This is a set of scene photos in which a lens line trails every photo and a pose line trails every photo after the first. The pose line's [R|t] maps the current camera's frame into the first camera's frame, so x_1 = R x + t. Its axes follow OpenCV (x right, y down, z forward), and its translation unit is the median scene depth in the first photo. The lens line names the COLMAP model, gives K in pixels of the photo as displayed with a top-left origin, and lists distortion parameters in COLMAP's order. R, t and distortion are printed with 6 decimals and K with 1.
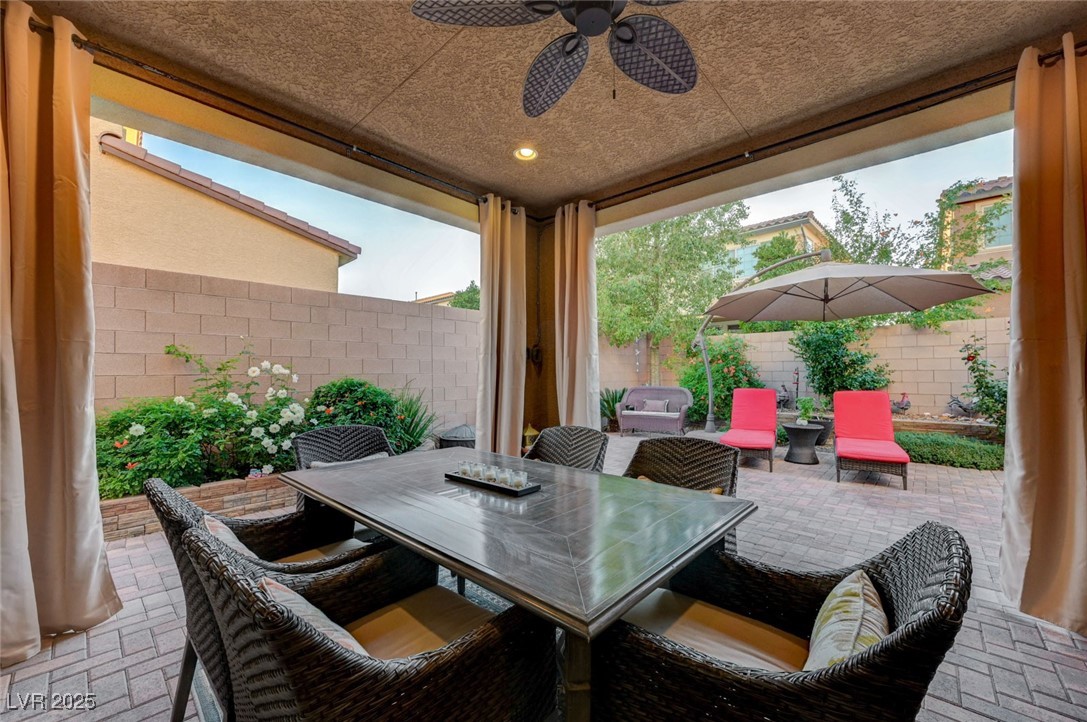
lens RADIAL K [[427.9, 0, 545.3], [0, 427.9, 371.9], [0, 0, 1]] dist [-0.000030, 0.000035]
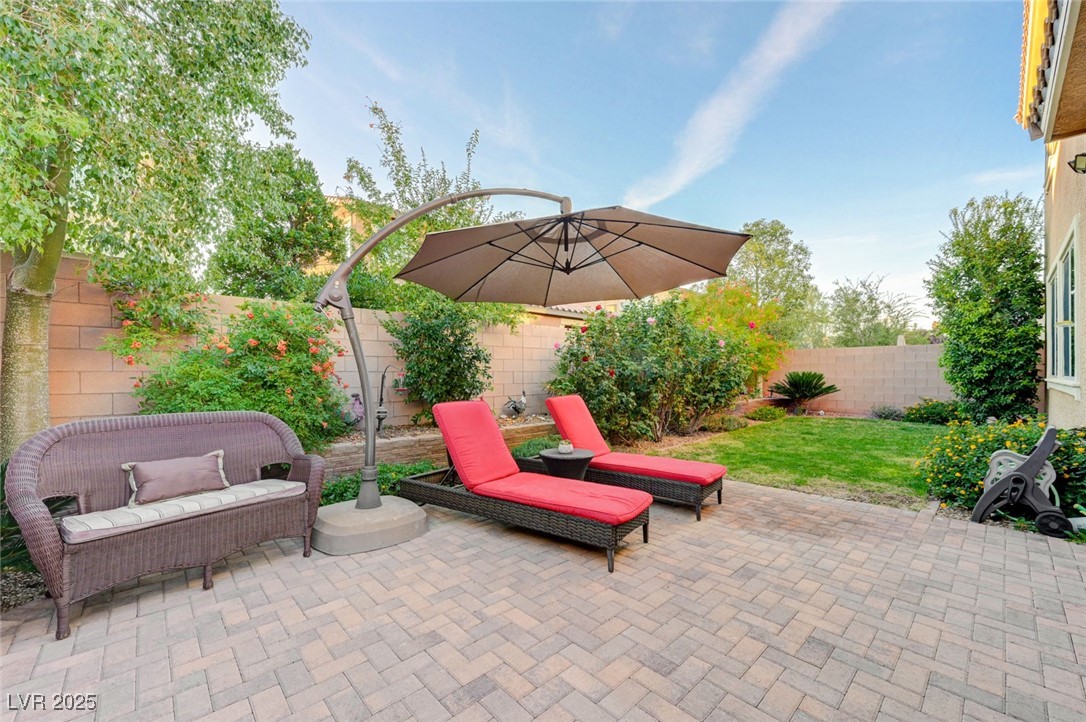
lens RADIAL K [[427.5, 0, 544.8], [0, 427.5, 371.9], [0, 0, 1]] dist [-0.000030, 0.000035]
pose [[0.080924, 0.005621, 0.996704, -0.071128], [0.001205, 0.999983, -0.005737, 0.009471], [-0.996720, 0.001665, 0.080916, 1.324392]]
